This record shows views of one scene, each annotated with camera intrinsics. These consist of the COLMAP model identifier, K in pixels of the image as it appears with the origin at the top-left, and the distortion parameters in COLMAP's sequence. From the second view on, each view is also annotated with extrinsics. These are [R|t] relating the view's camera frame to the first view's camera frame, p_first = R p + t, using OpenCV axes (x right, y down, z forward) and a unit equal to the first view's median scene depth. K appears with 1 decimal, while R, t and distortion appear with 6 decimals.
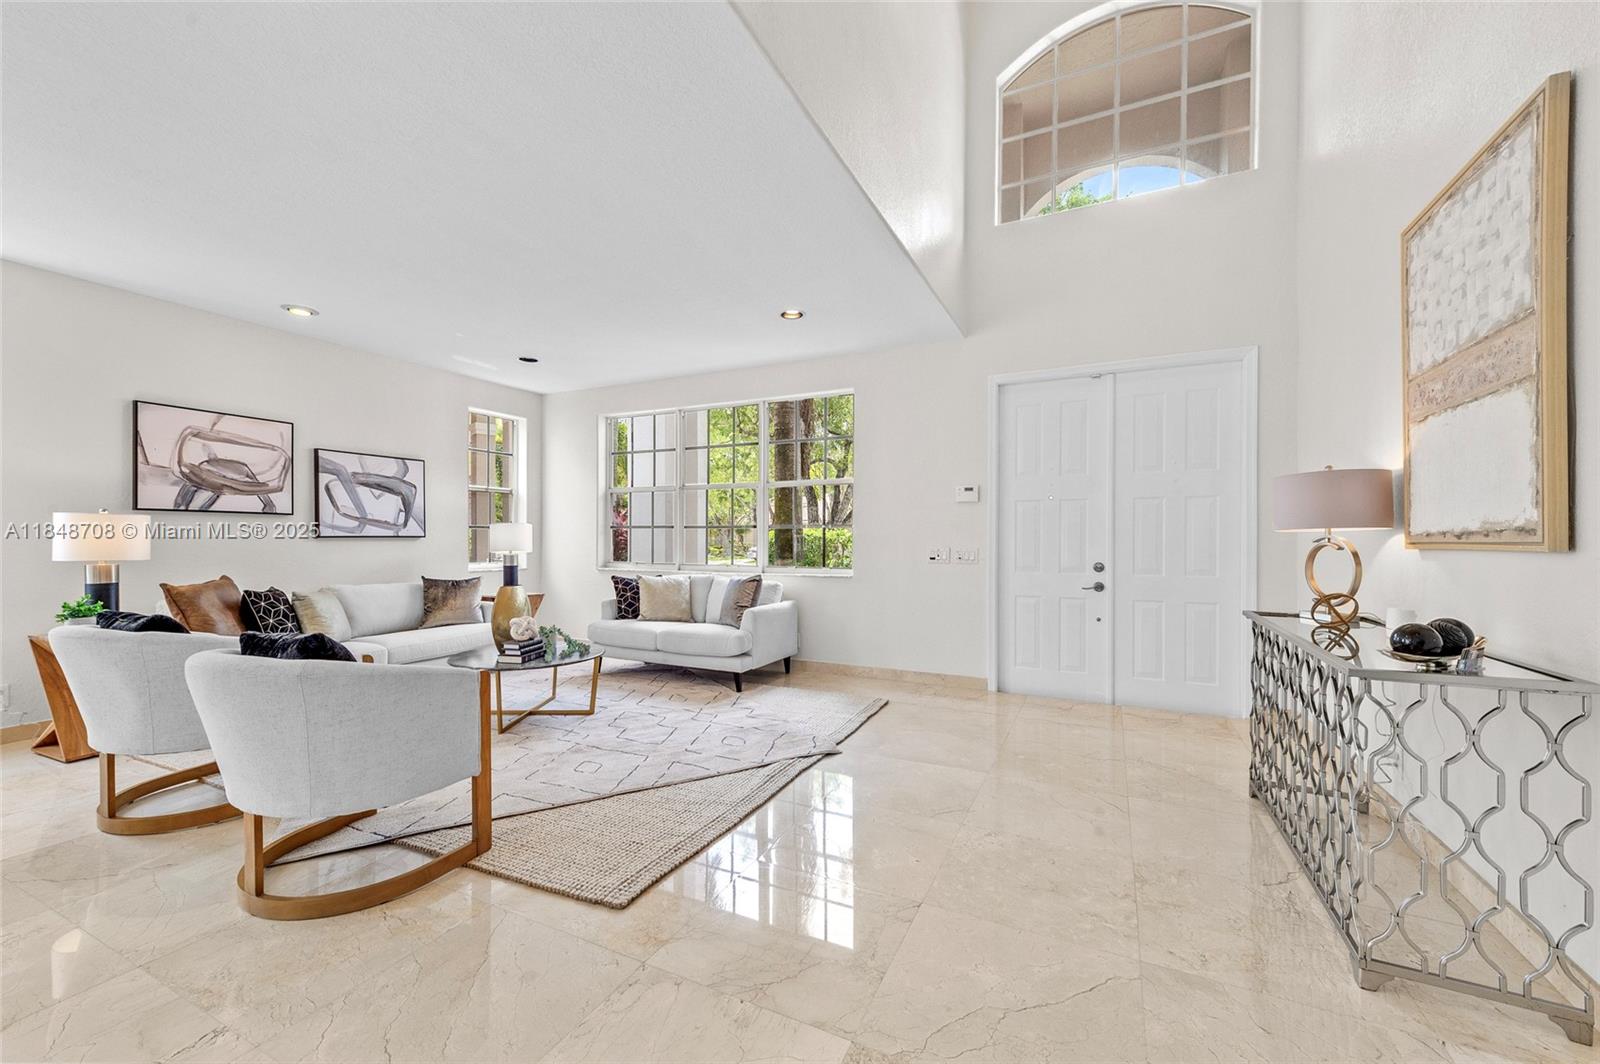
lens RADIAL K [[630.8, 0, 808.6], [0, 630.8, 543.3], [0, 0, 1]] dist [0.004144, -0.000780]
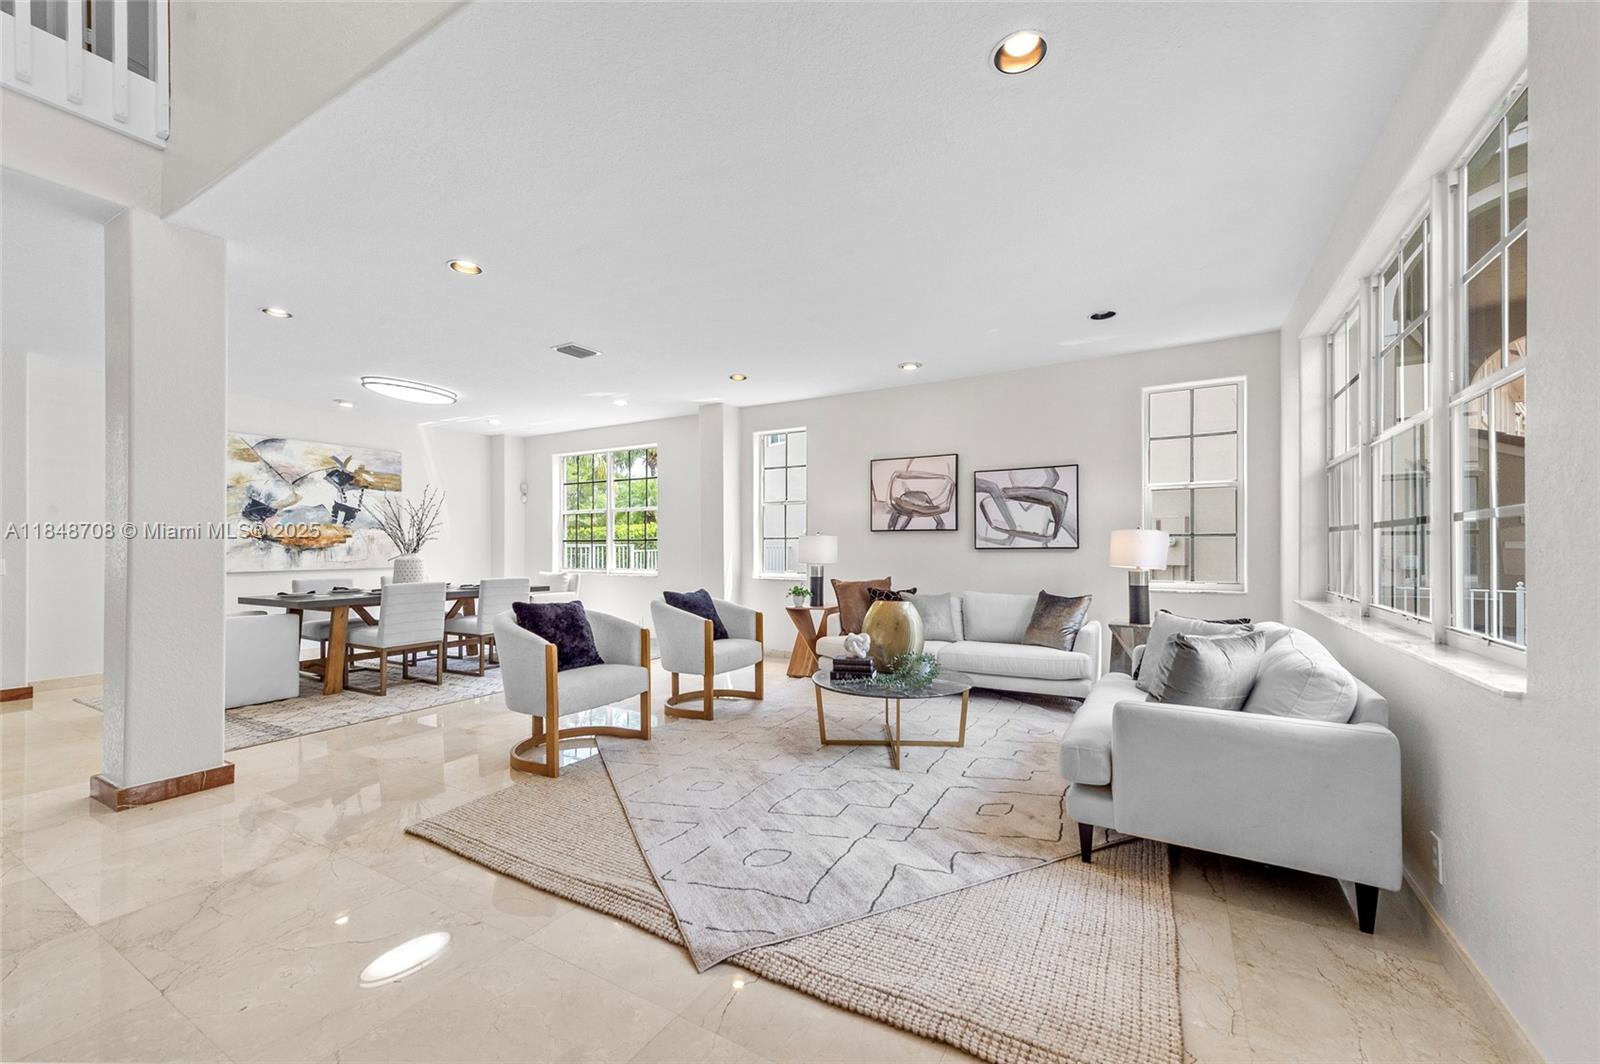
lens RADIAL K [[630.8, 0, 794.1], [0, 630.8, 521.0], [0, 0, 1]] dist [0.004144, -0.000780]
pose [[-0.104041, -0.057601, -0.992904, 0.400526], [-0.013431, 0.998312, -0.056507, 0.008835], [0.994482, 0.007457, -0.104639, 0.827990]]
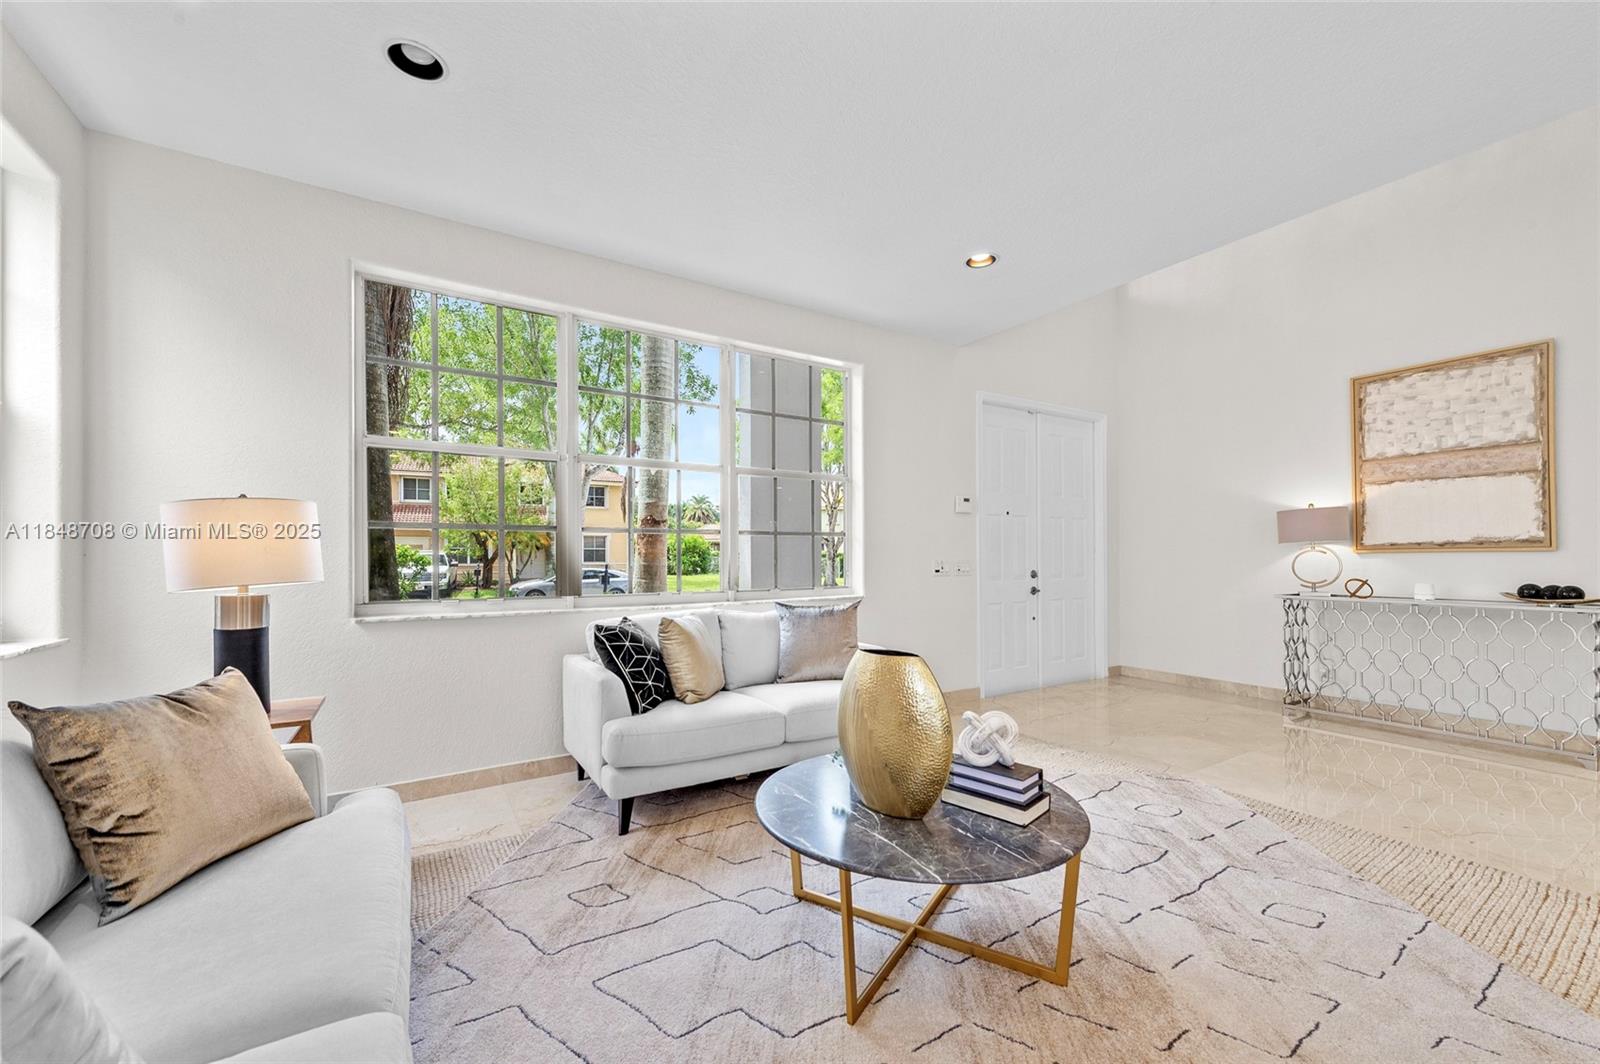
lens RADIAL K [[630.8, 0, 801.1], [0, 630.8, 545.3], [0, 0, 1]] dist [0.004144, -0.000780]
pose [[0.527640, 0.011608, 0.849389, -0.747090], [0.013611, 0.999663, -0.022117, 0.003830], [-0.849359, 0.023231, 0.527304, 0.720979]]
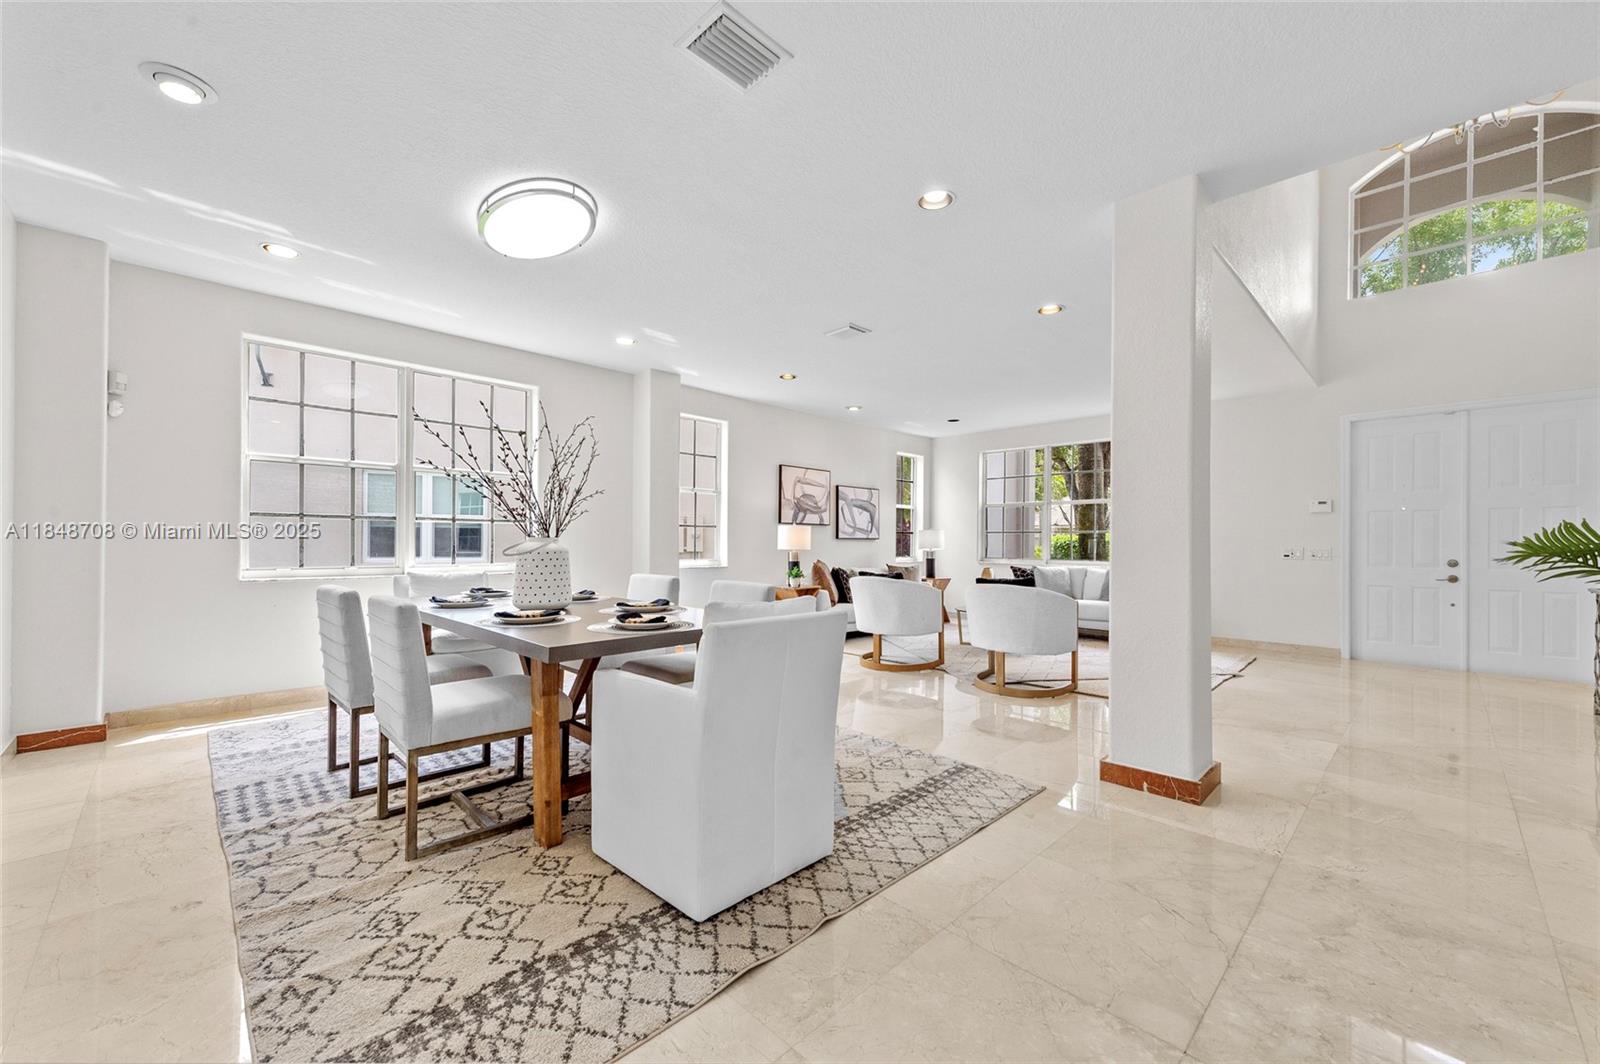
lens RADIAL K [[630.8, 0, 797.5], [0, 630.8, 541.8], [0, 0, 1]] dist [0.004144, -0.000780]
pose [[0.945879, 0.002590, -0.324509, -0.359200], [-0.005025, 0.999965, -0.006666, 0.009761], [0.324480, 0.007936, 0.945859, -0.607408]]
